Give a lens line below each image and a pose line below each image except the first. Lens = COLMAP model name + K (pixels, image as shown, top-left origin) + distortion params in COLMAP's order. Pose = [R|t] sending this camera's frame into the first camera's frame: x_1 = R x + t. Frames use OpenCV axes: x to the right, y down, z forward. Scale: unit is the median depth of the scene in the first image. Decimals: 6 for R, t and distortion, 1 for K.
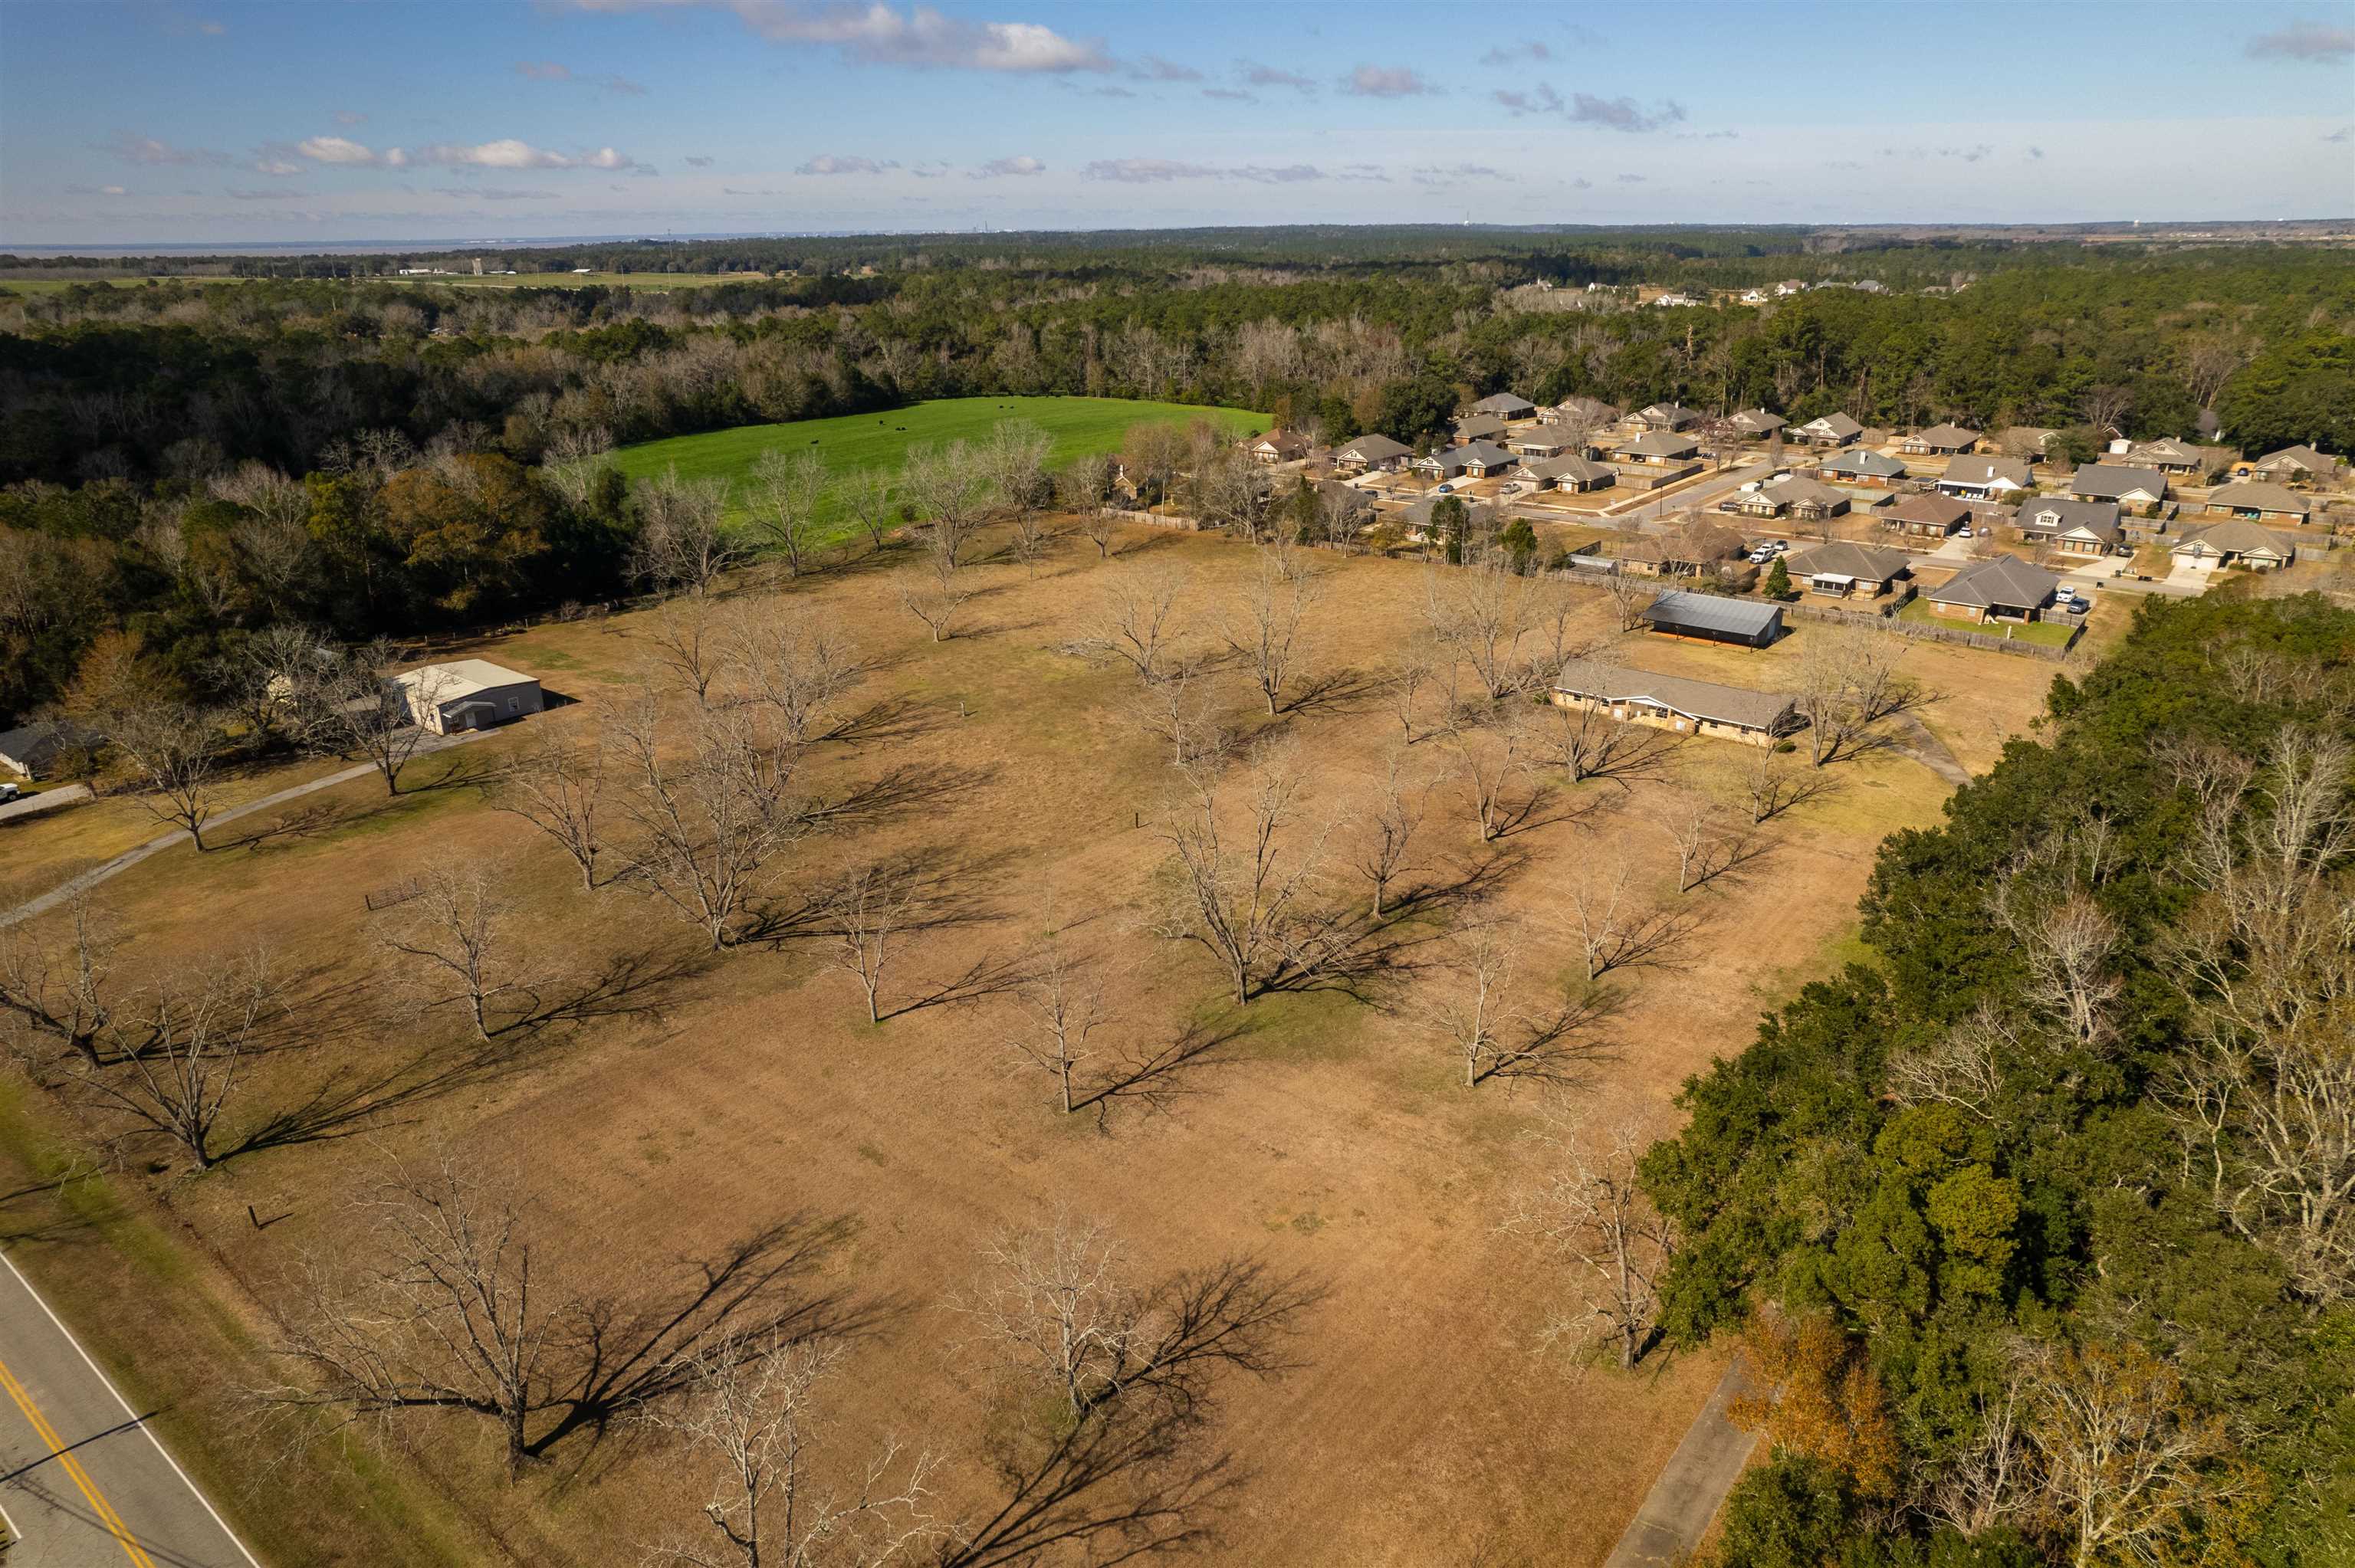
lens RADIAL K [[1518.9, 0, 1185.6], [0, 1518.9, 776.8], [0, 0, 1]] dist [-0.074706, 0.071730]
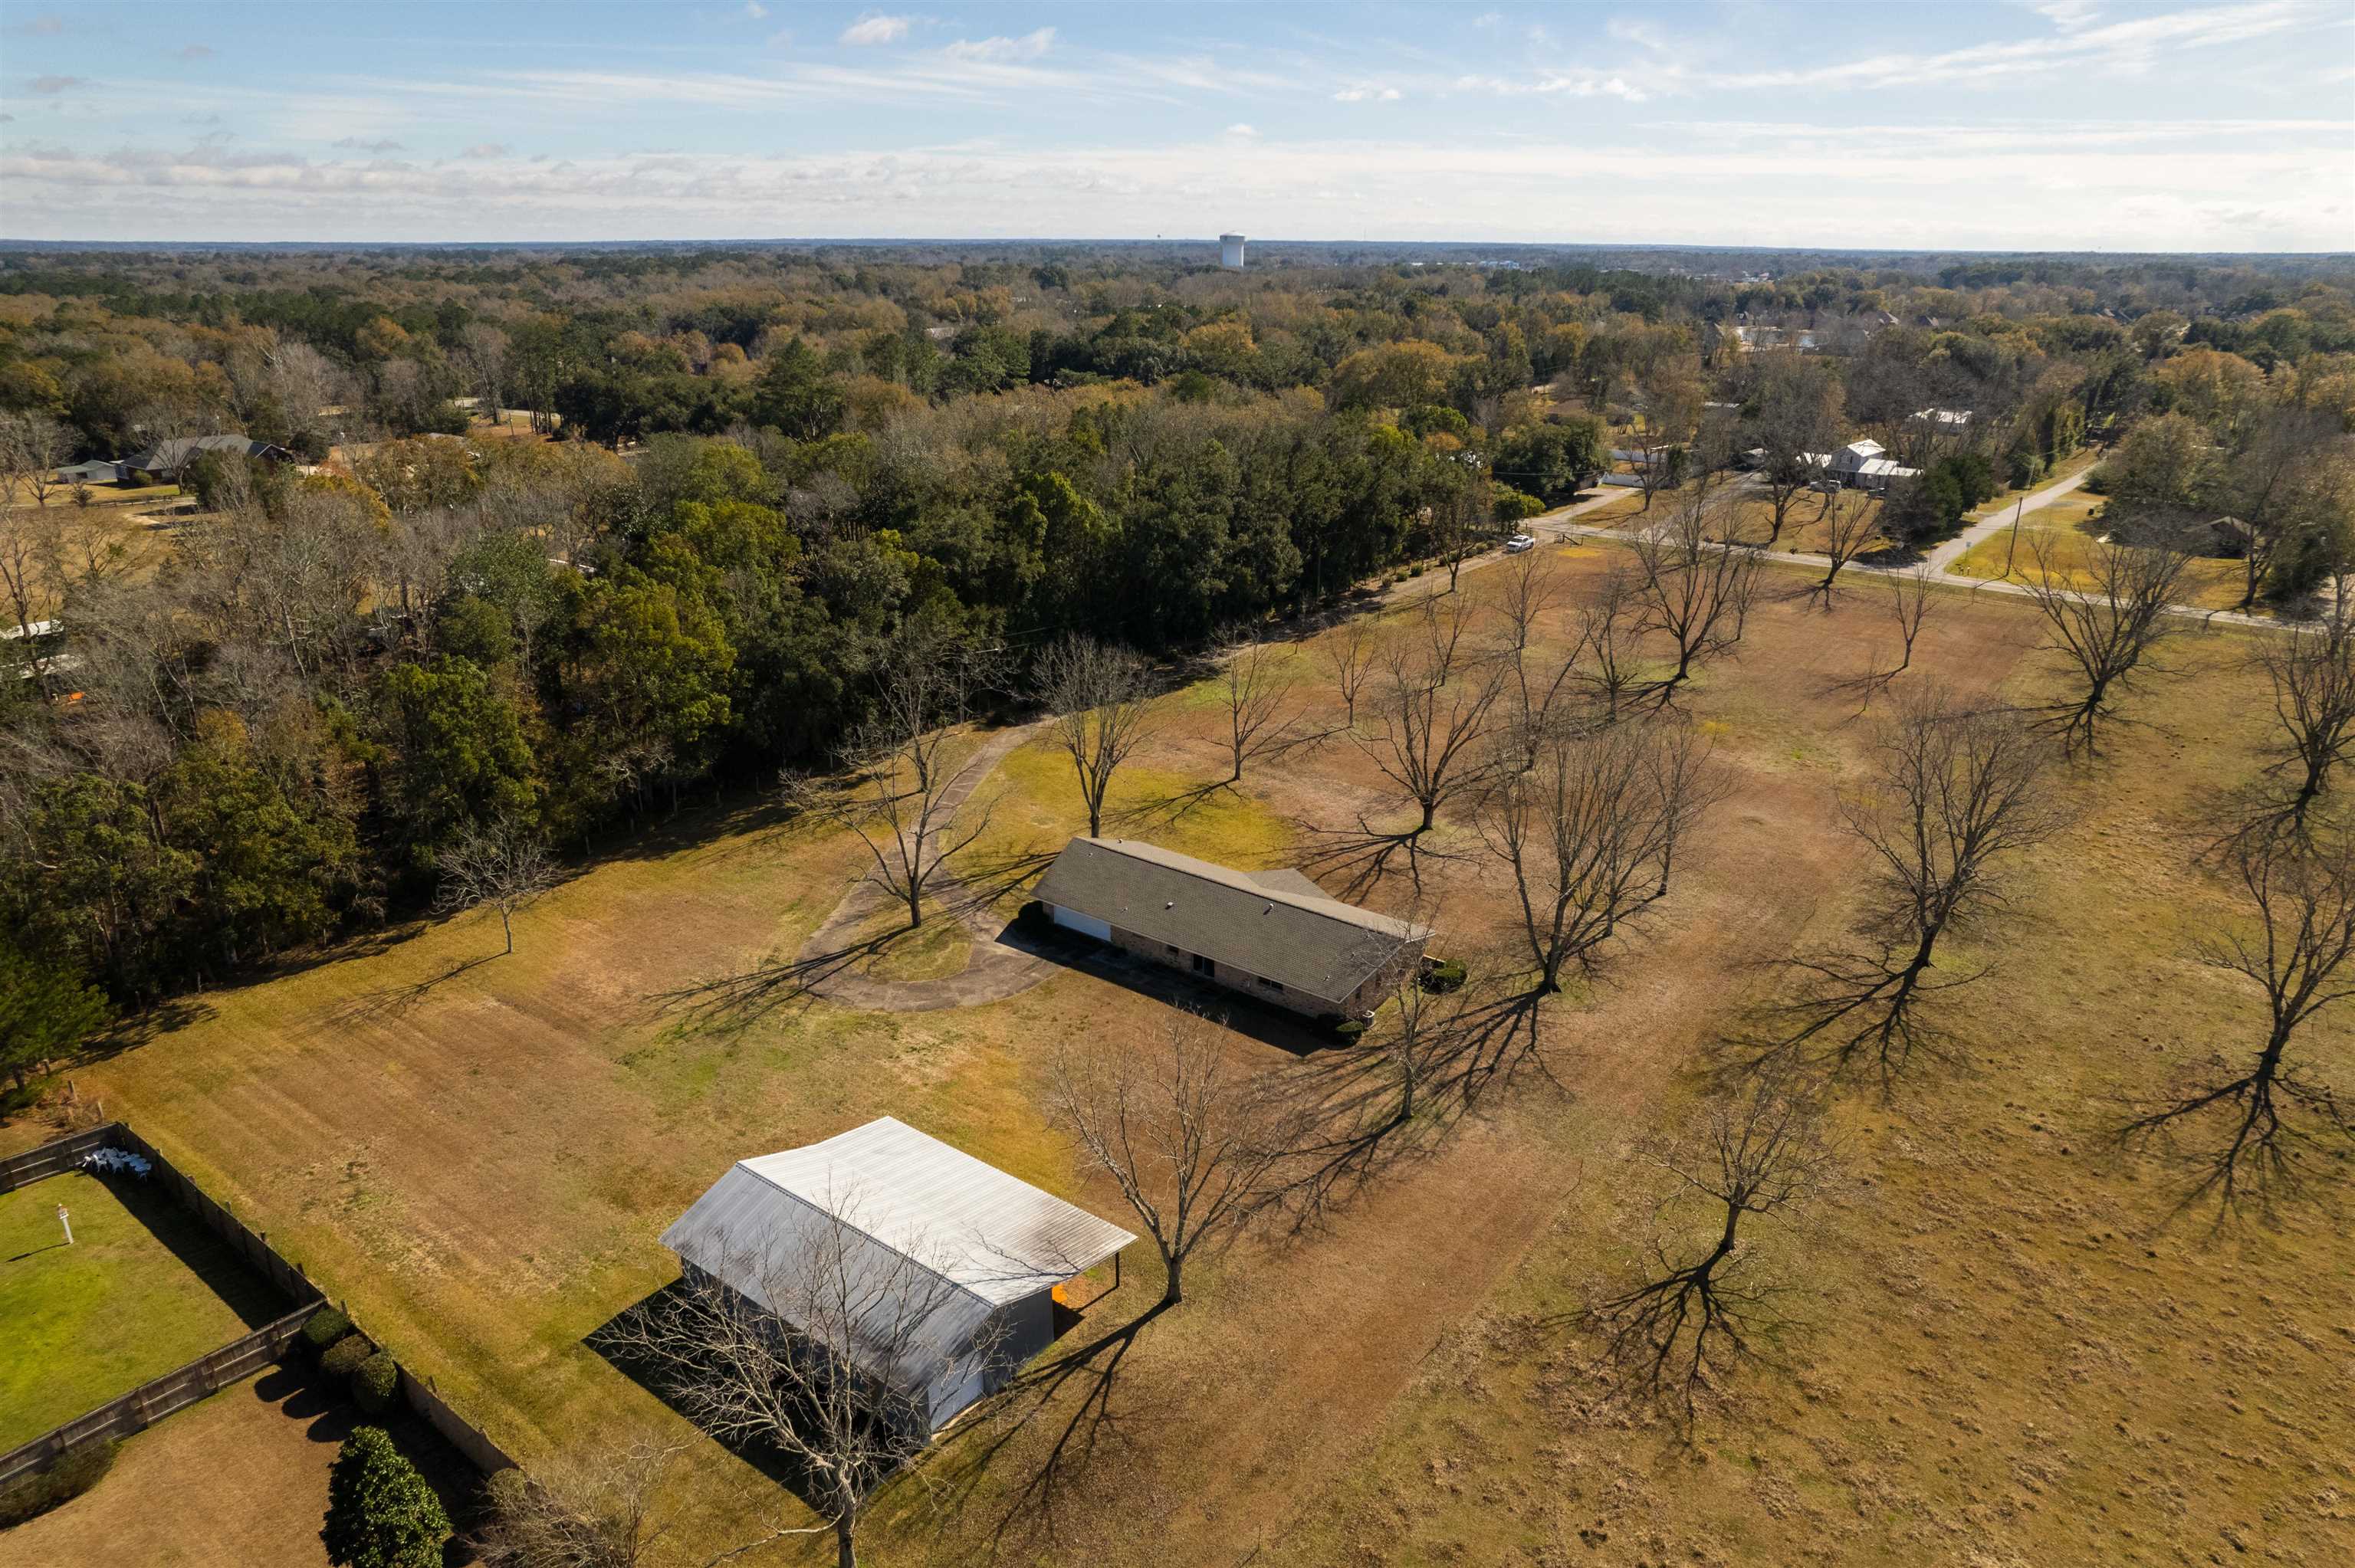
lens RADIAL K [[1518.9, 0, 1185.6], [0, 1518.9, 776.8], [0, 0, 1]] dist [-0.074706, 0.071730]
pose [[-0.999868, 0.006633, -0.014845, 0.331816], [-0.004551, 0.762322, 0.647182, -0.442613], [0.015610, 0.647164, -0.762191, 1.332311]]
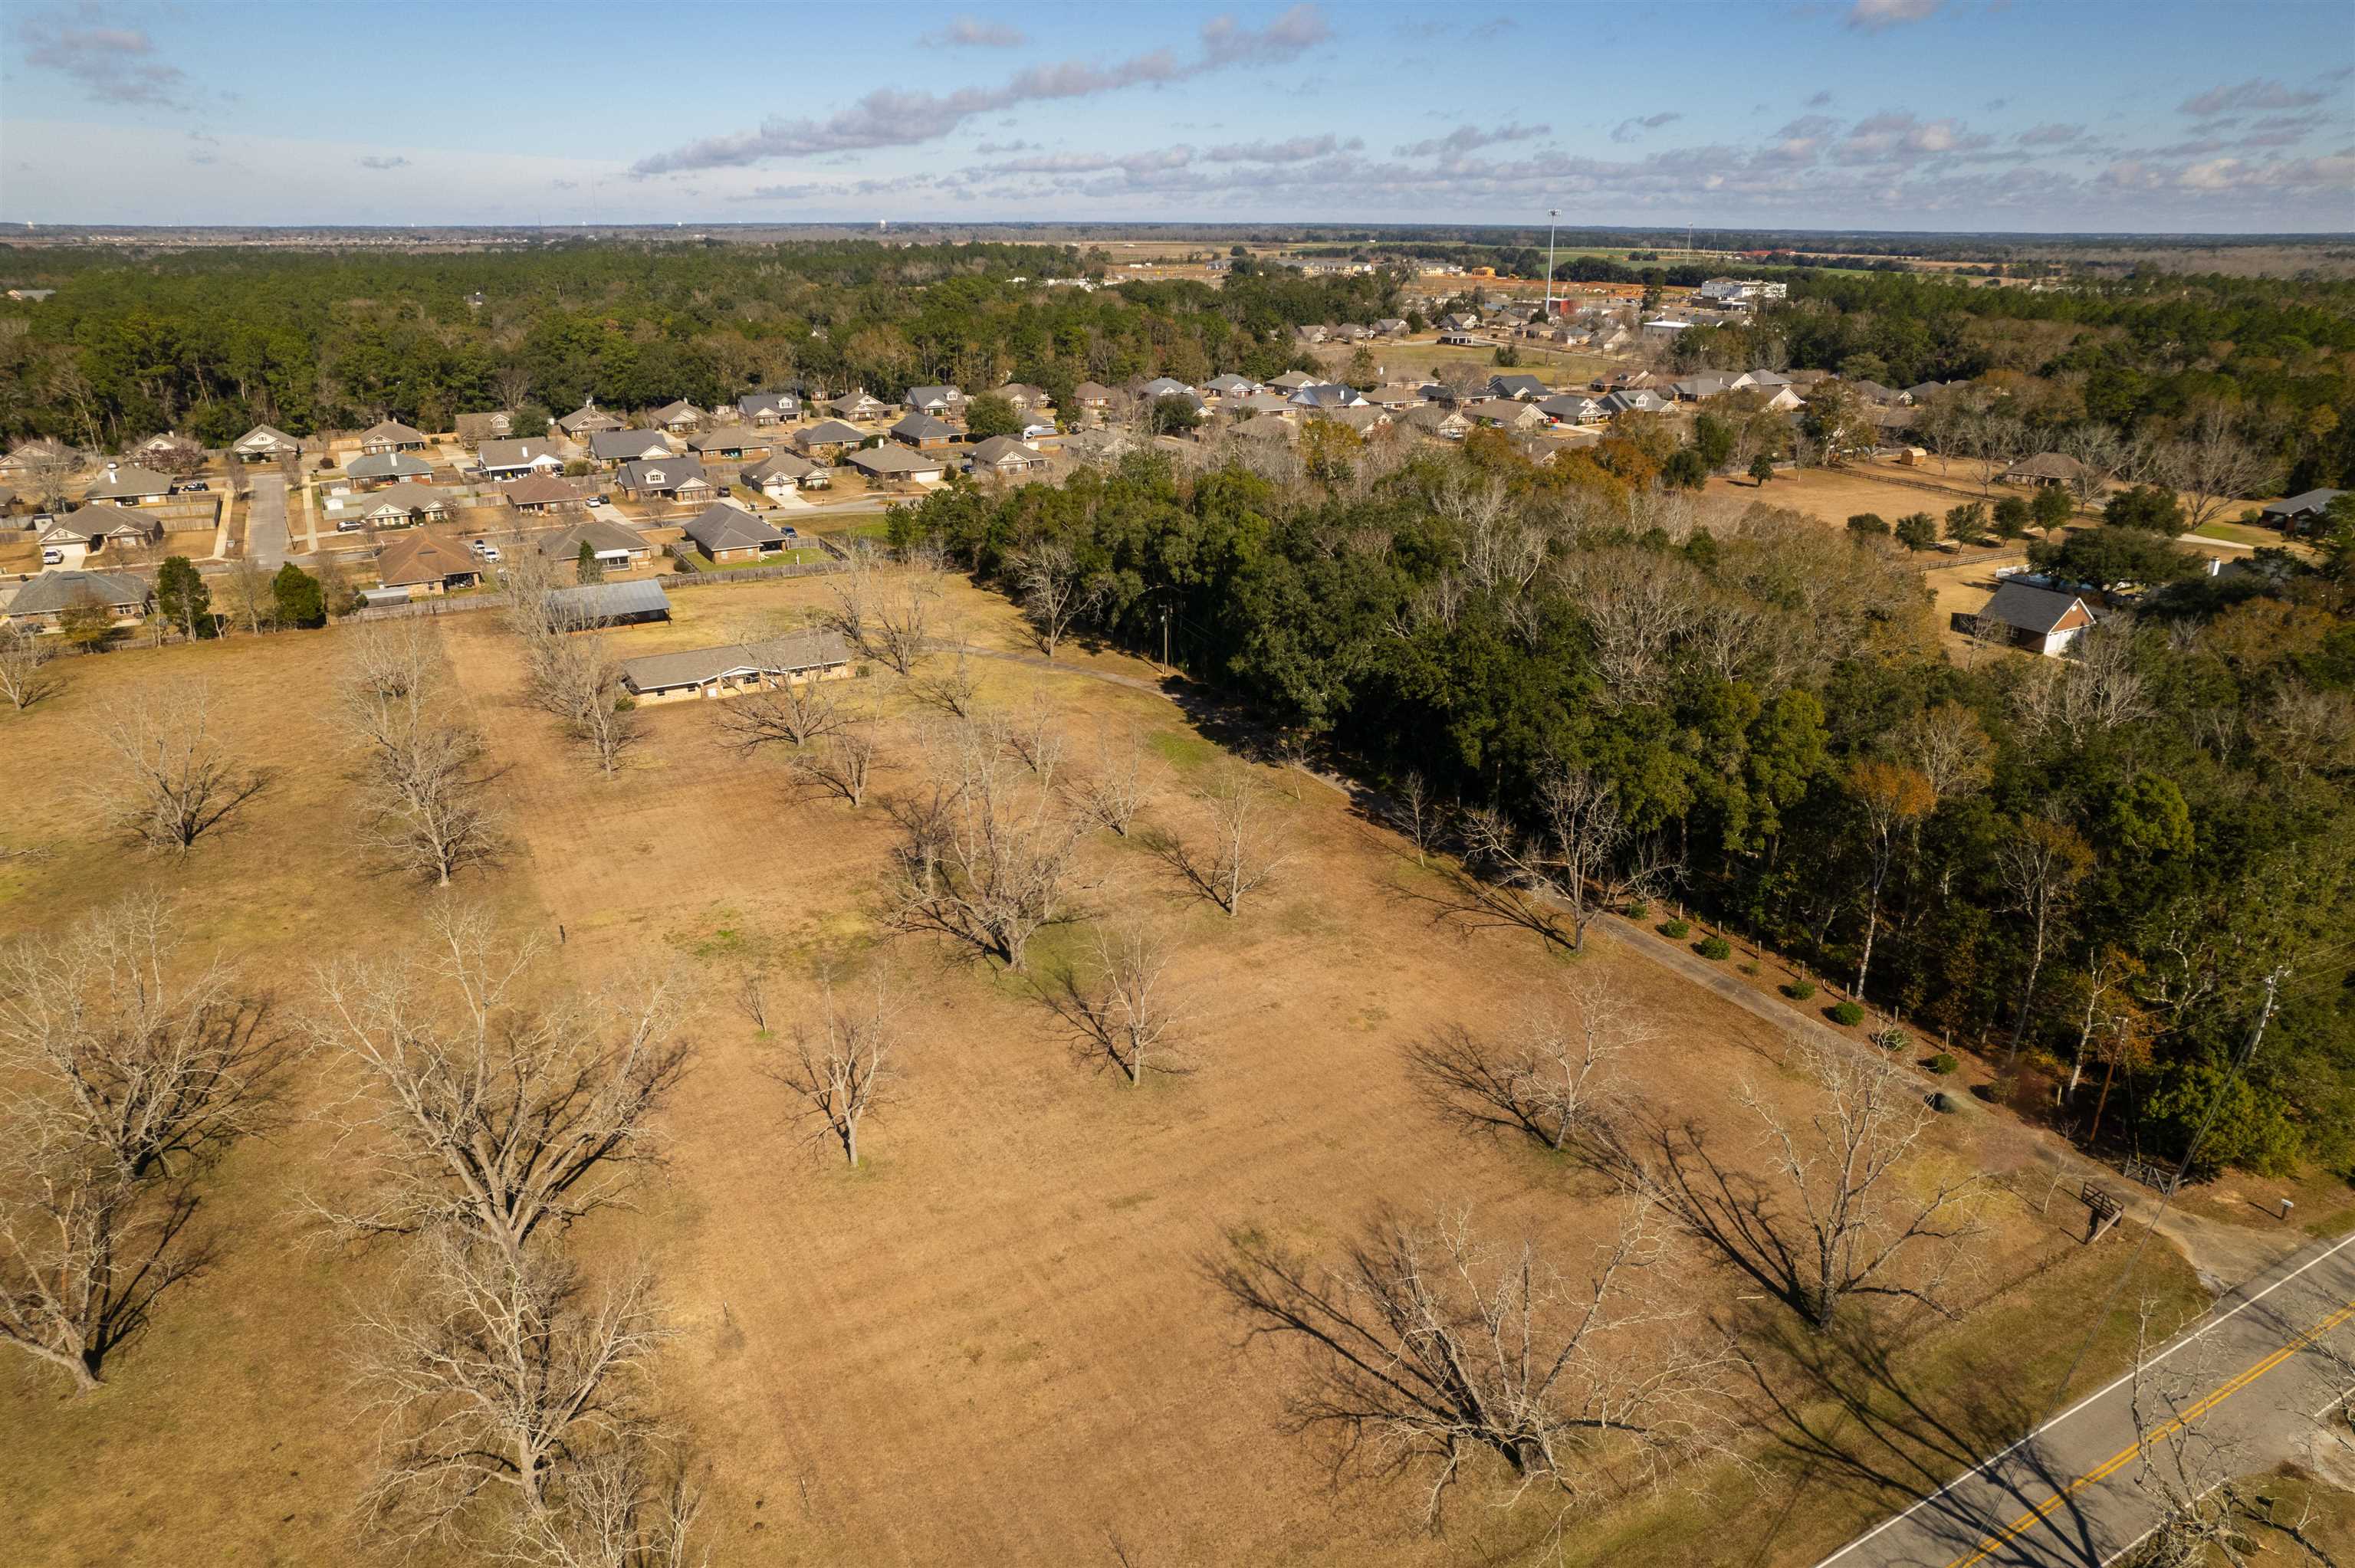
lens RADIAL K [[1518.9, 0, 1185.6], [0, 1518.9, 776.8], [0, 0, 1]] dist [-0.074706, 0.071730]
pose [[0.378671, -0.313810, 0.870708, -0.469532], [0.316631, 0.927924, 0.196728, -0.083227], [-0.869686, 0.201198, 0.450740, 0.255665]]
